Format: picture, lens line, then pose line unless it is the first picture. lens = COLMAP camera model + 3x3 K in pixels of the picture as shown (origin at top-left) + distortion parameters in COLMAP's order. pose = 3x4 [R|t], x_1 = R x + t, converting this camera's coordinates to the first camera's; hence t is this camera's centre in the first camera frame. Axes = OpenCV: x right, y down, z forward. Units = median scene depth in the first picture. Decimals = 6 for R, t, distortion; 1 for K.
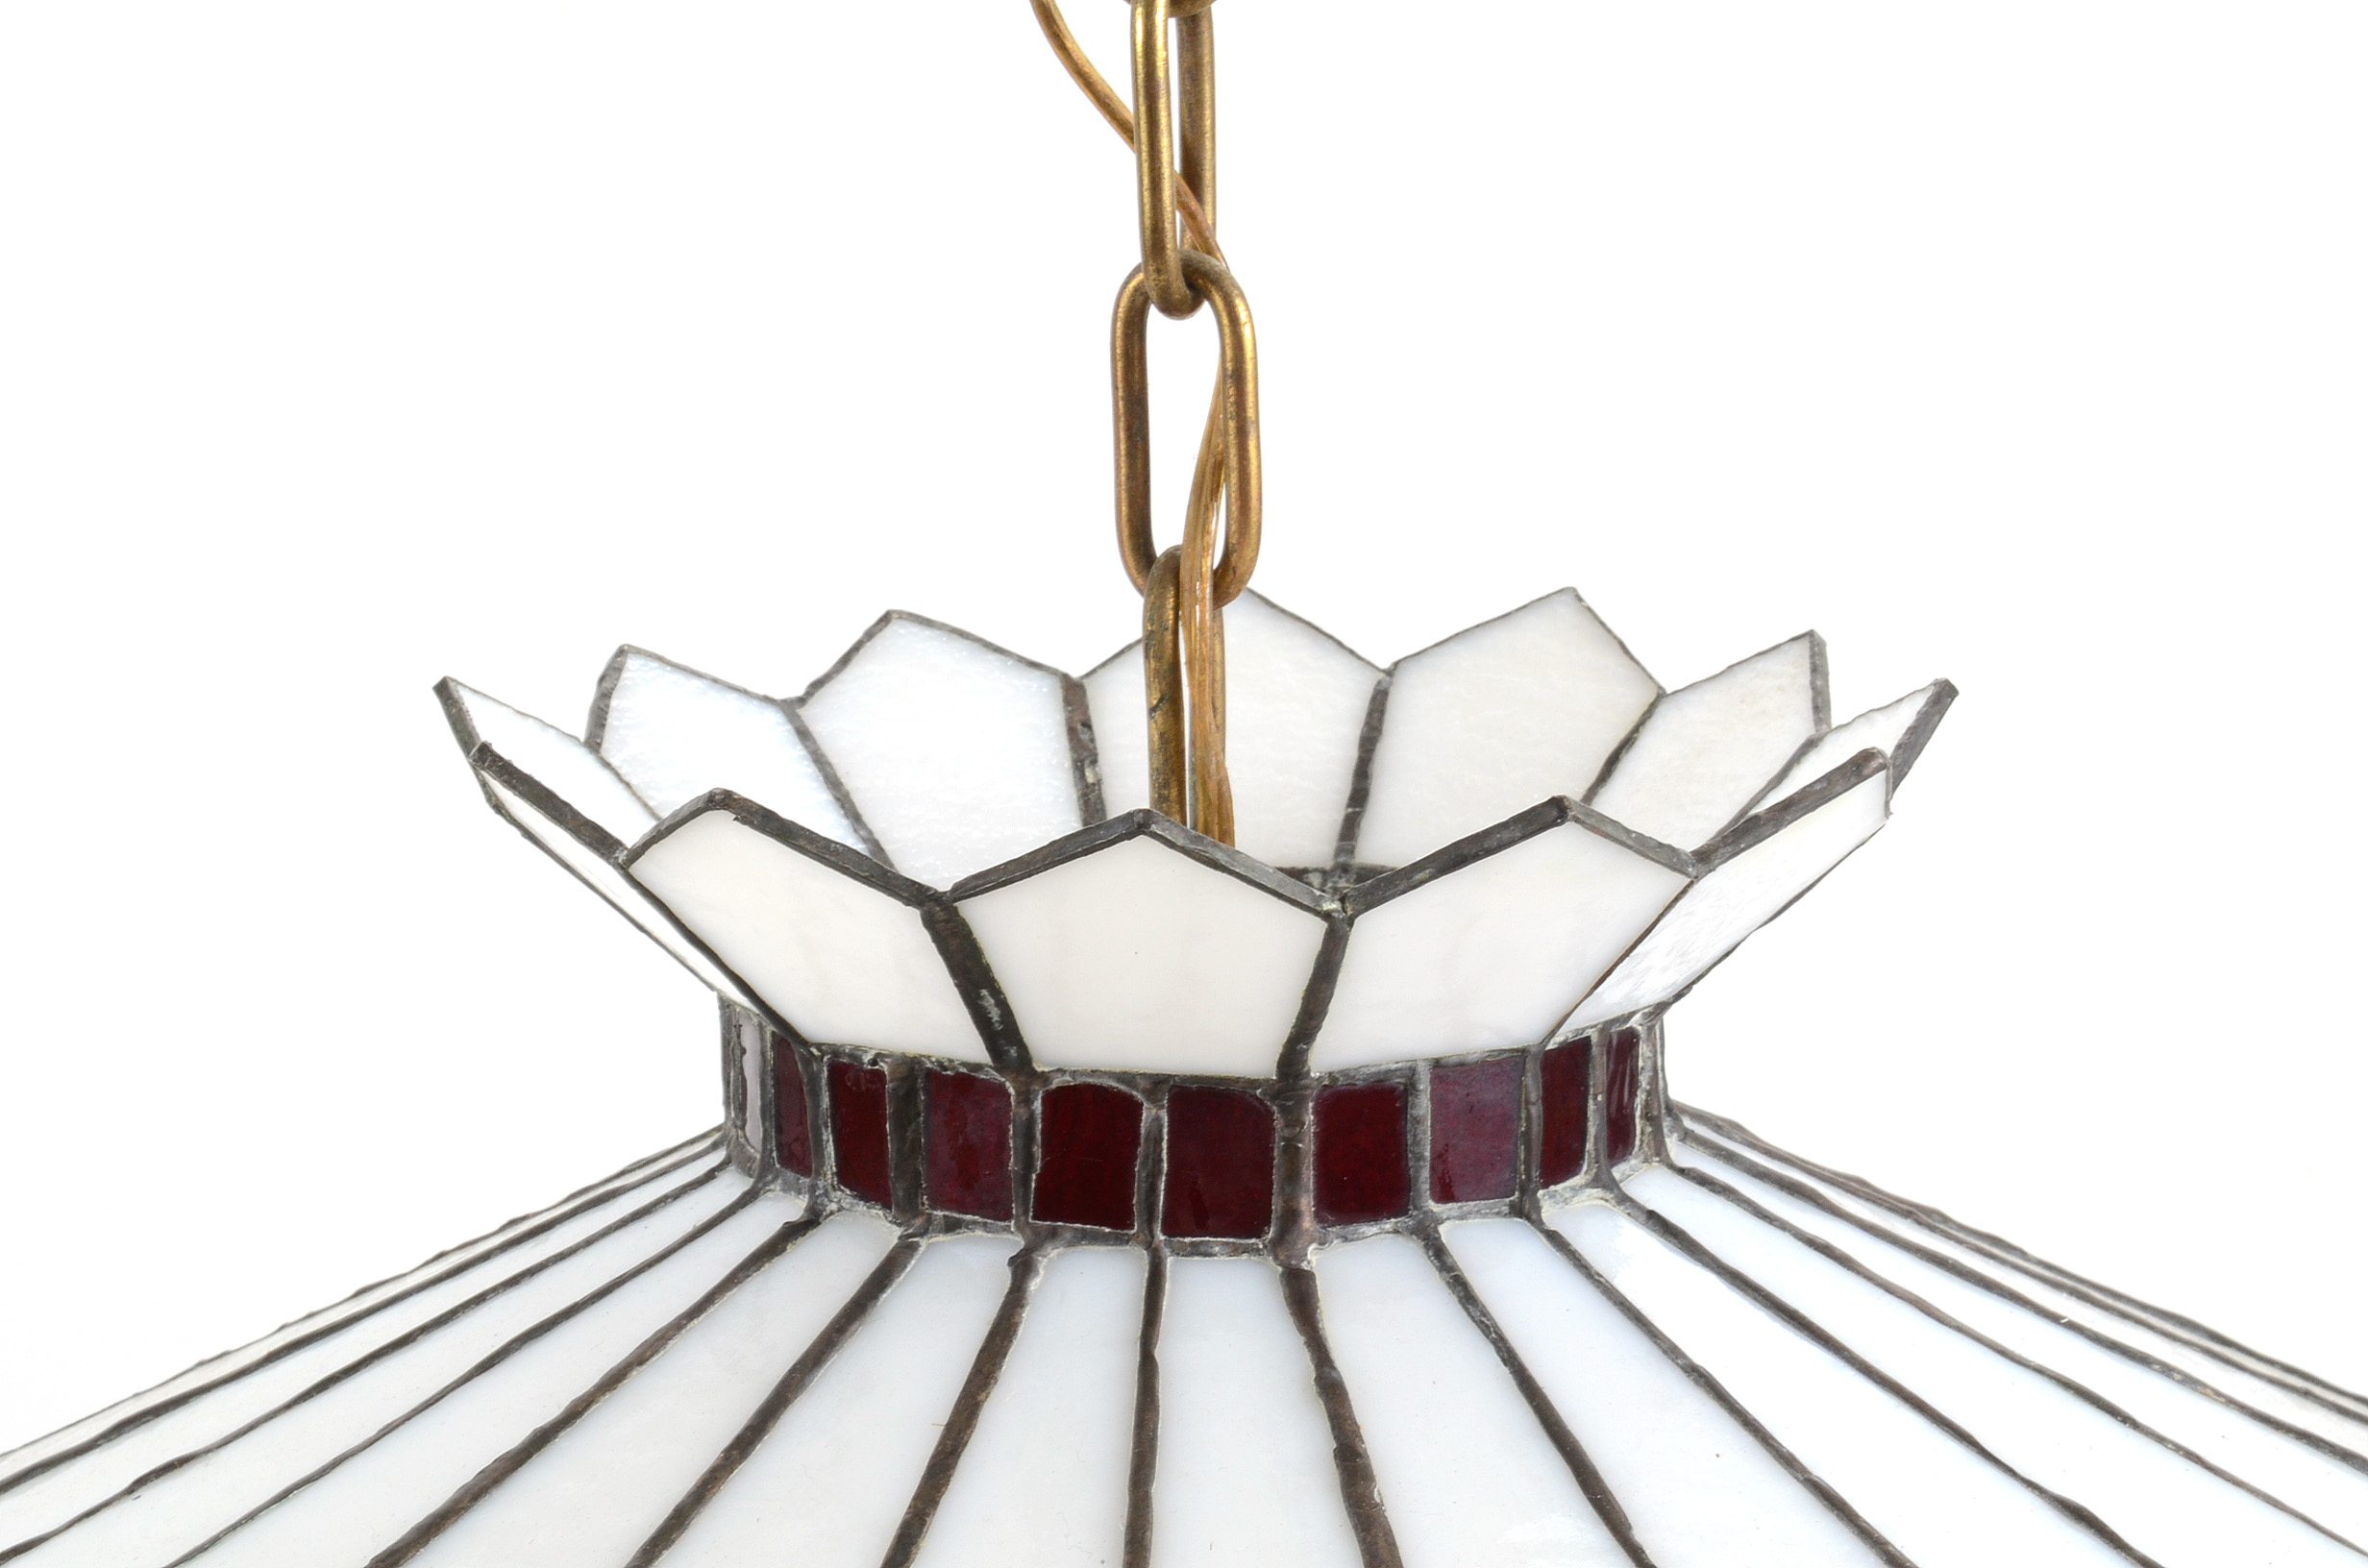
lens RADIAL K [[5572.8, 0, 1184.0], [0, 5572.8, 784.0], [0, 0, 1]] dist [0.017594, 0.050459]
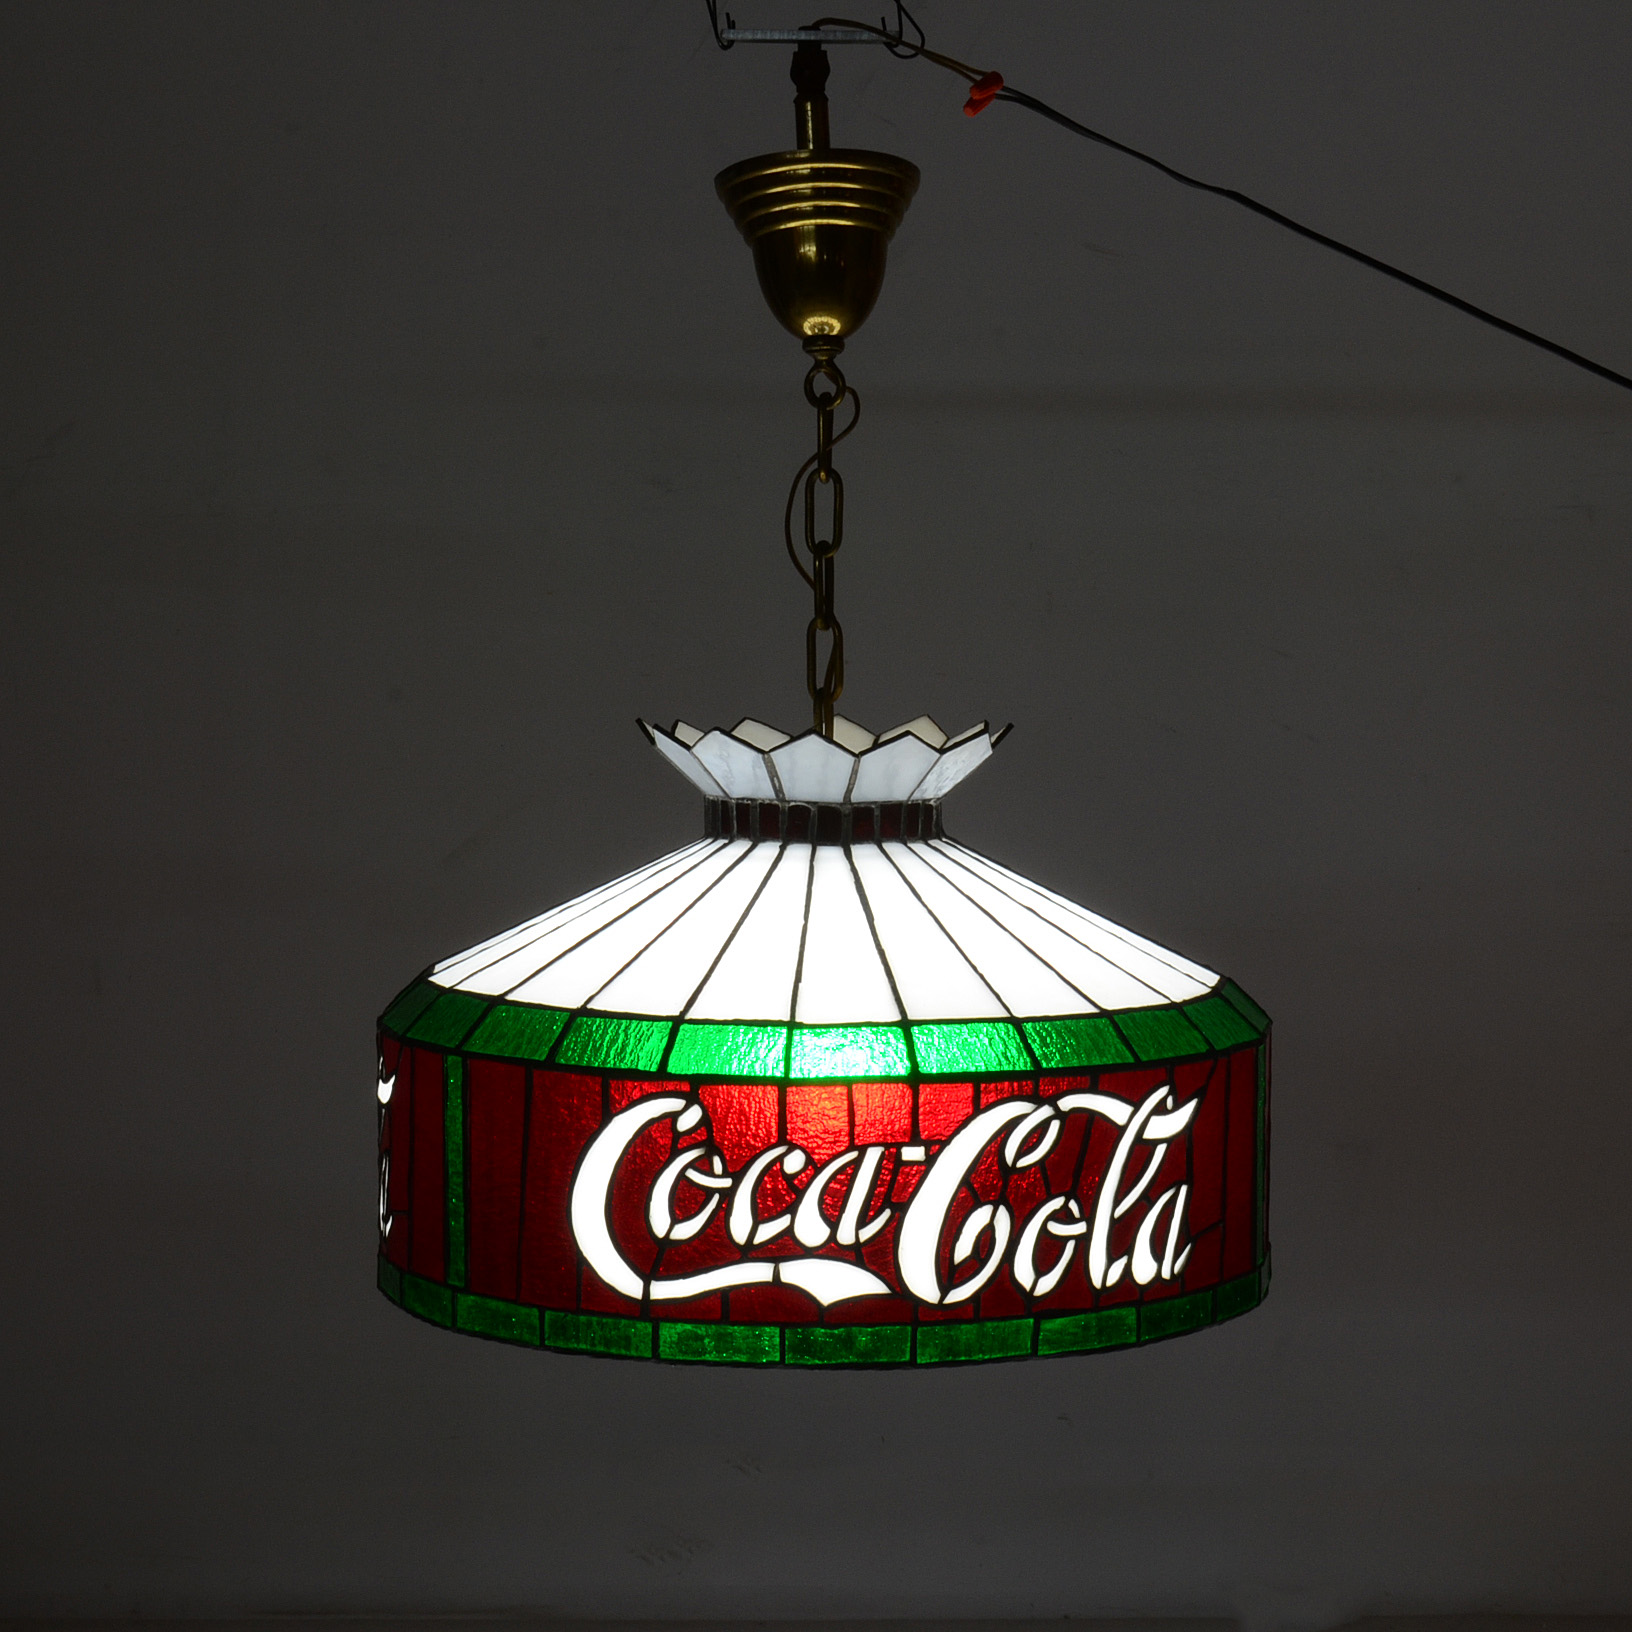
lens RADIAL K [[3850.6, 0, 816.0], [0, 3850.6, 816.0], [0, 0, 1]] dist [-0.049554, -0.040480]
pose [[0.999798, 0.019815, -0.003474, 0.006161], [-0.020052, 0.995499, -0.092626, 0.330802], [0.001623, 0.092677, 0.995695, -1.894257]]
